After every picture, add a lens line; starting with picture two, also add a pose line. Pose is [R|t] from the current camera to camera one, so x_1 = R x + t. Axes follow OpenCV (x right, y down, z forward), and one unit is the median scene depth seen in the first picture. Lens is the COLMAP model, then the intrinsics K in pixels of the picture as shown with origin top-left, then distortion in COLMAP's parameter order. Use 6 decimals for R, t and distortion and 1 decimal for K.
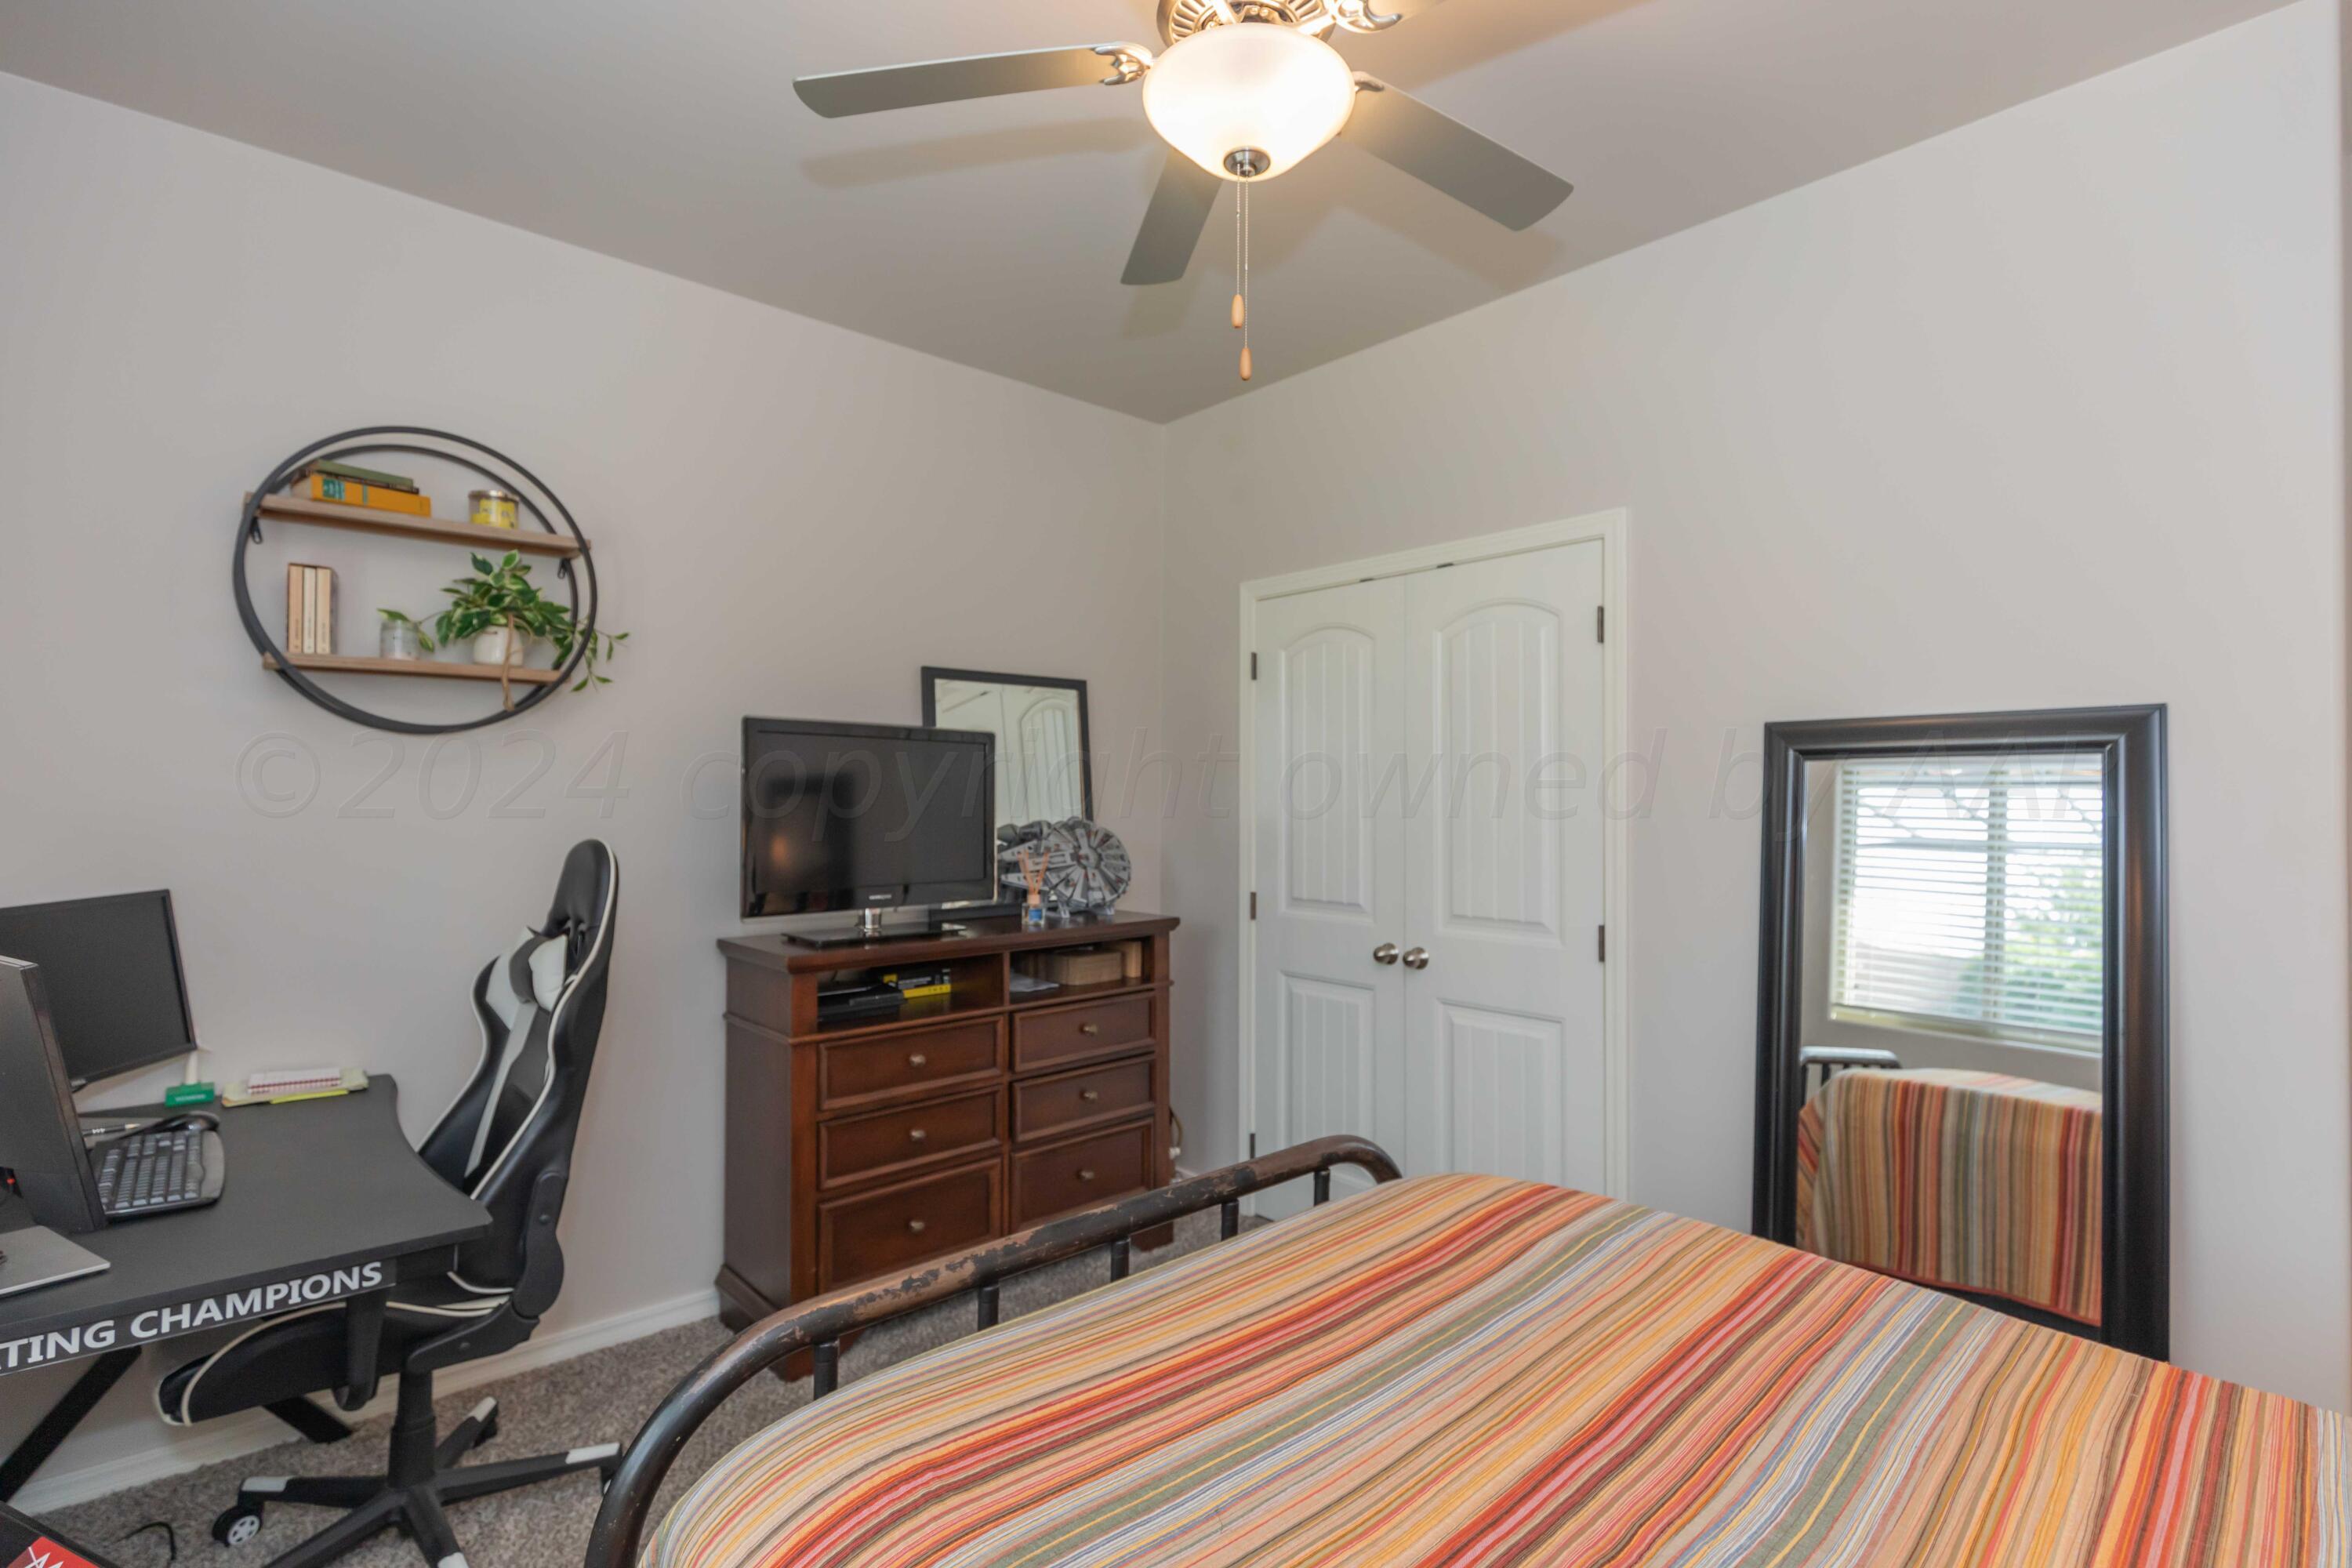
lens RADIAL K [[1115.2, 0, 1176.0], [0, 1115.2, 784.0], [0, 0, 1]] dist [-0.001010, -0.000345]
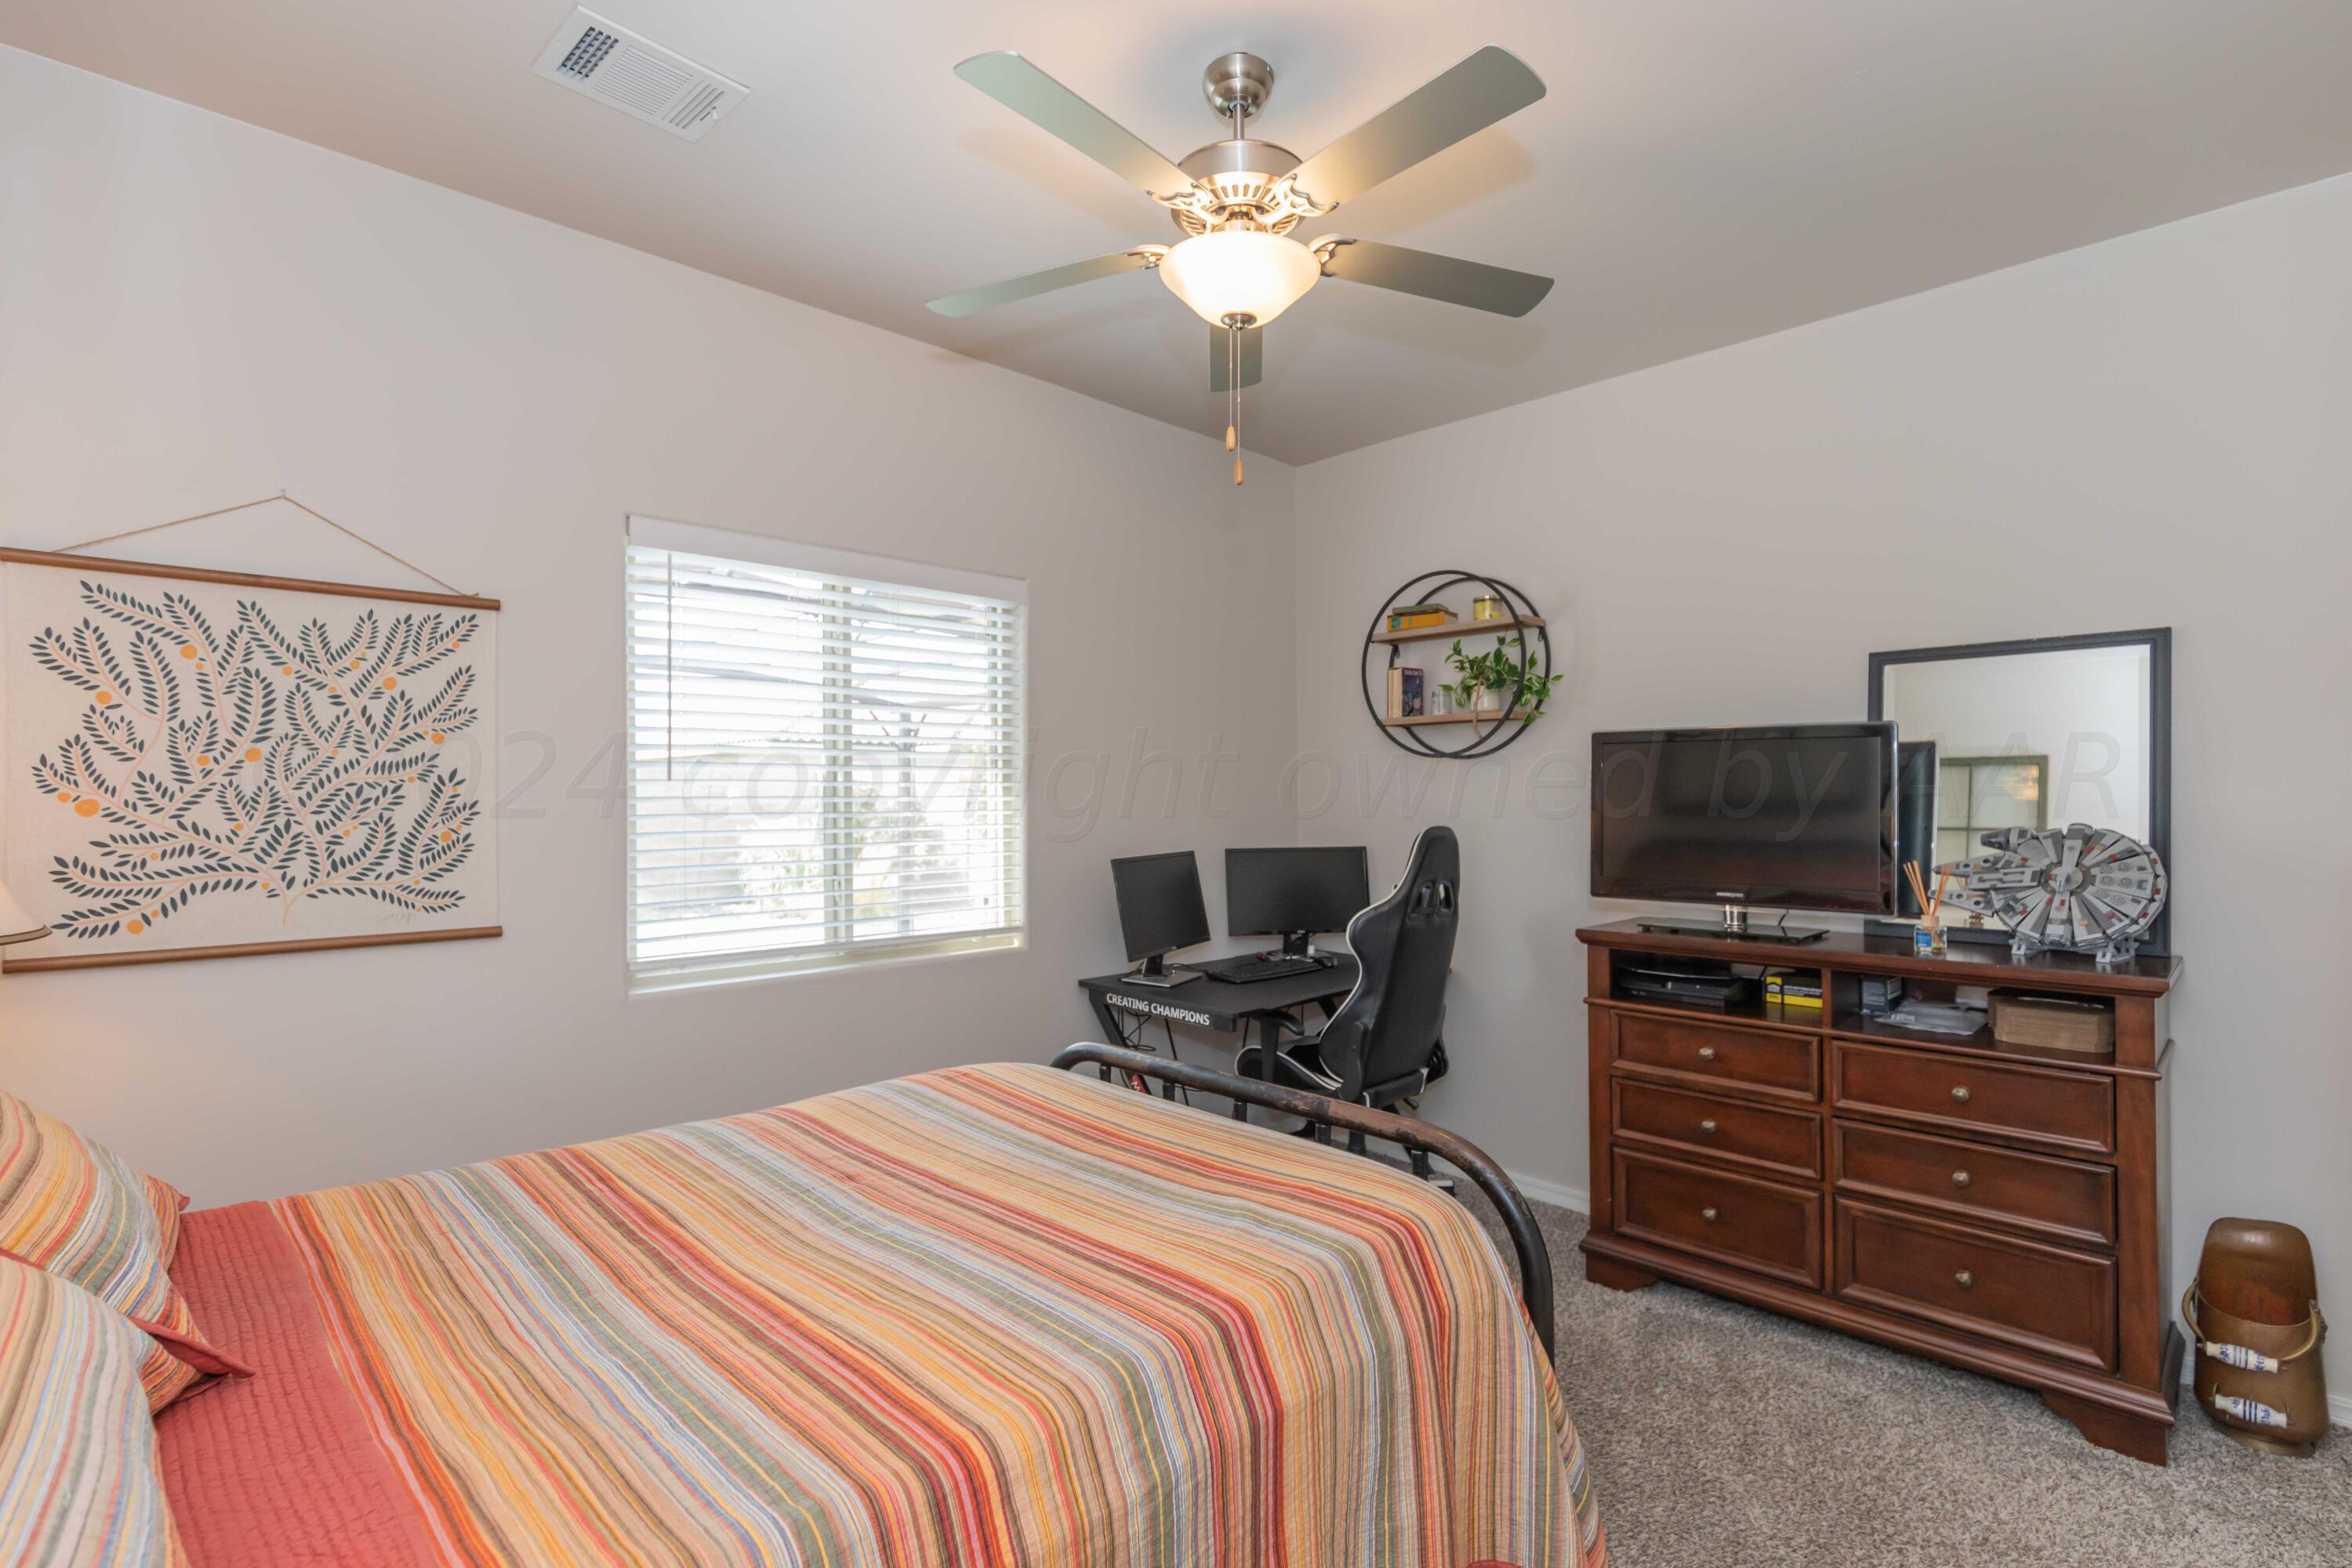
lens RADIAL K [[1049.9, 0, 1180.4], [0, 1049.9, 796.0], [0, 0, 1]] dist [-0.000897, -0.000537]
pose [[0.043805, -0.006416, -0.999020, 0.752637], [0.014411, 0.999879, -0.005790, 0.009311], [0.998936, -0.014143, 0.043892, 0.496341]]
